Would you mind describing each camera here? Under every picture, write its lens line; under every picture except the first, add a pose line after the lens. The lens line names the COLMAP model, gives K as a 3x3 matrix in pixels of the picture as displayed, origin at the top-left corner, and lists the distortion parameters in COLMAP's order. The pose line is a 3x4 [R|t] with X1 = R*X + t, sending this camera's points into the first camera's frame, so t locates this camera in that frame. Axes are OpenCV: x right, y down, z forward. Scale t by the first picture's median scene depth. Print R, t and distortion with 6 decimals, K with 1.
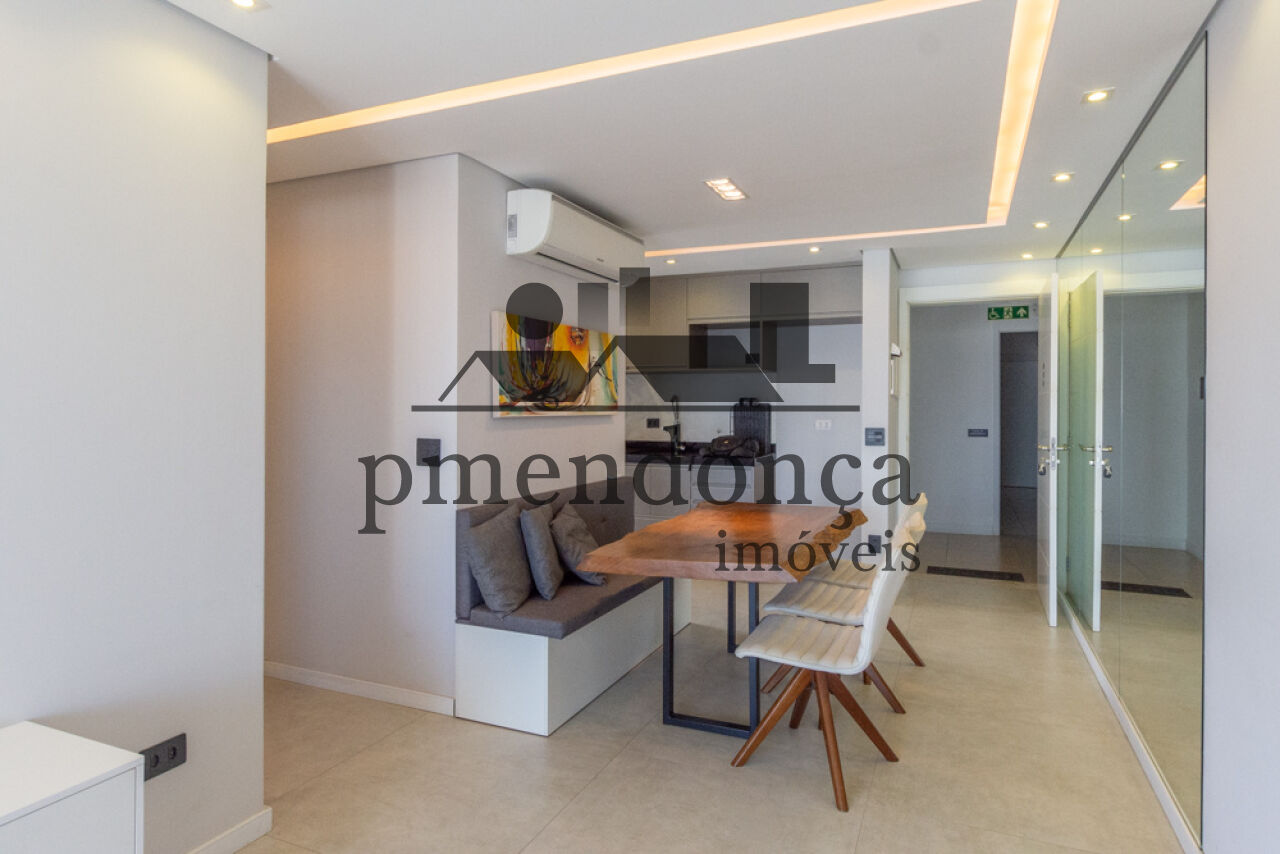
lens RADIAL K [[692.1, 0, 676.9], [0, 692.1, 418.2], [0, 0, 1]] dist [-0.001034, -0.000125]
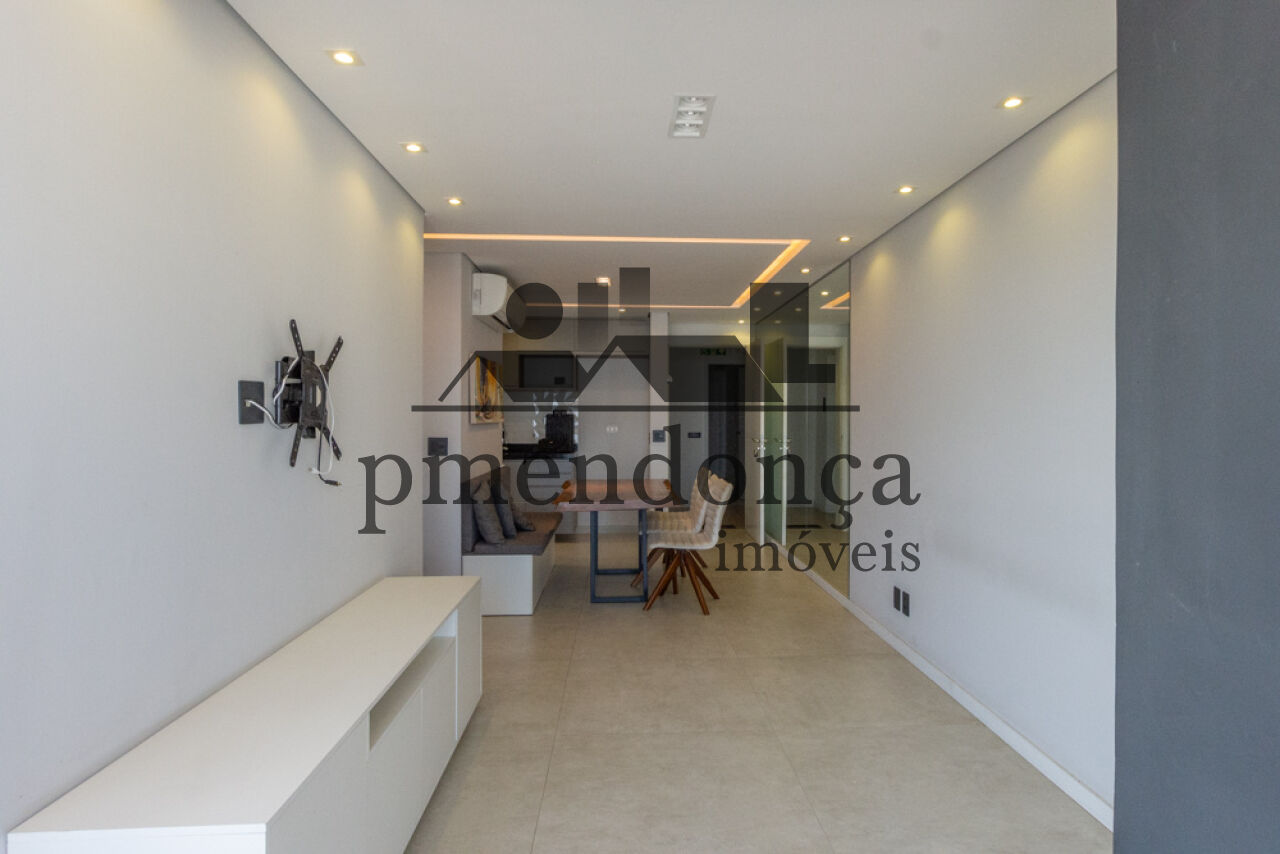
lens RADIAL K [[678.5, 0, 672.8], [0, 678.5, 426.5], [0, 0, 1]] dist [0.097381, 0.000168]
pose [[0.897959, -0.008623, 0.439995, -0.497754], [0.009965, 0.999950, -0.000740, 0.010454], [-0.439967, 0.005049, 0.898000, -0.516051]]
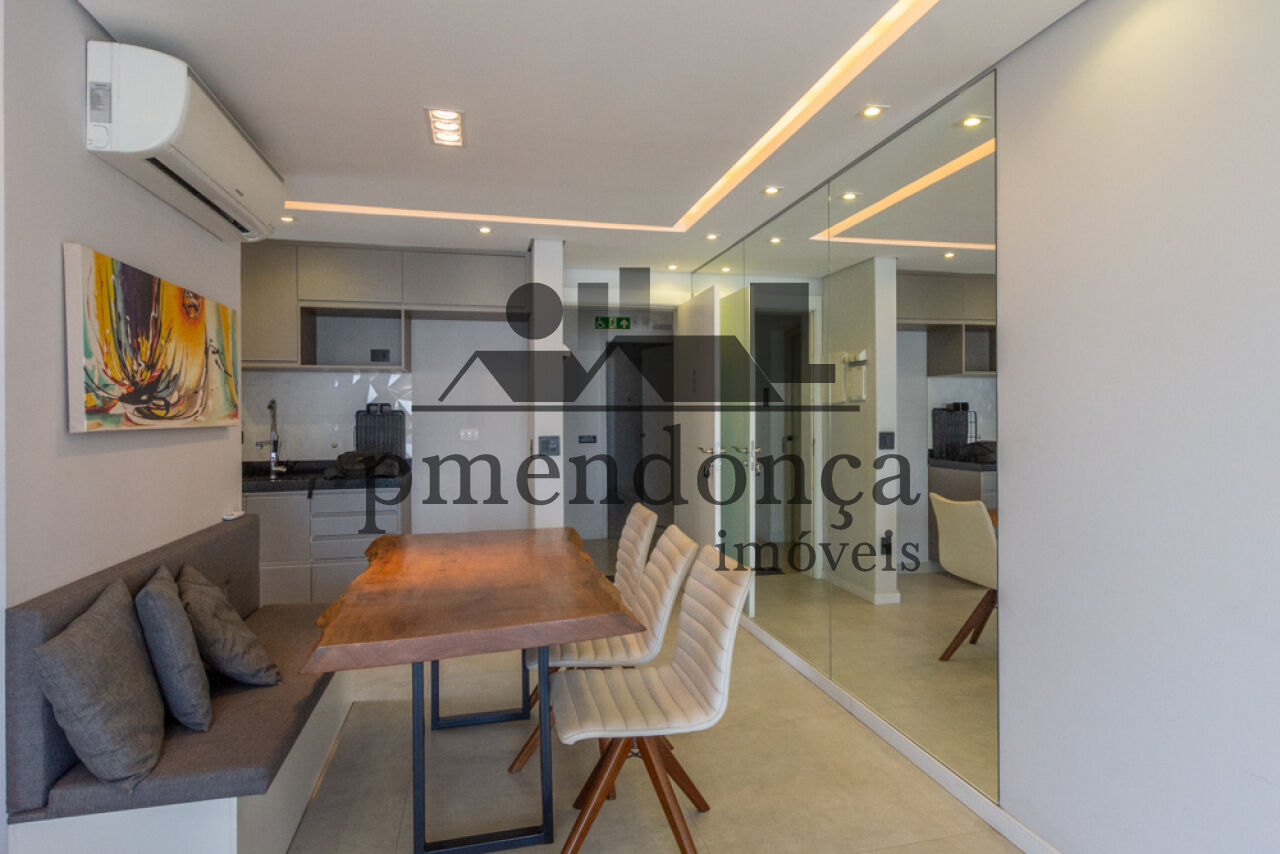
lens RADIAL K [[704.1, 0, 661.7], [0, 704.1, 421.9], [0, 0, 1]] dist [0.005230, 0.000955]
pose [[0.808556, -0.013189, 0.588271, -0.201560], [0.017991, 0.999835, -0.002312, 0.000442], [-0.588144, 0.012452, 0.808661, 0.235351]]
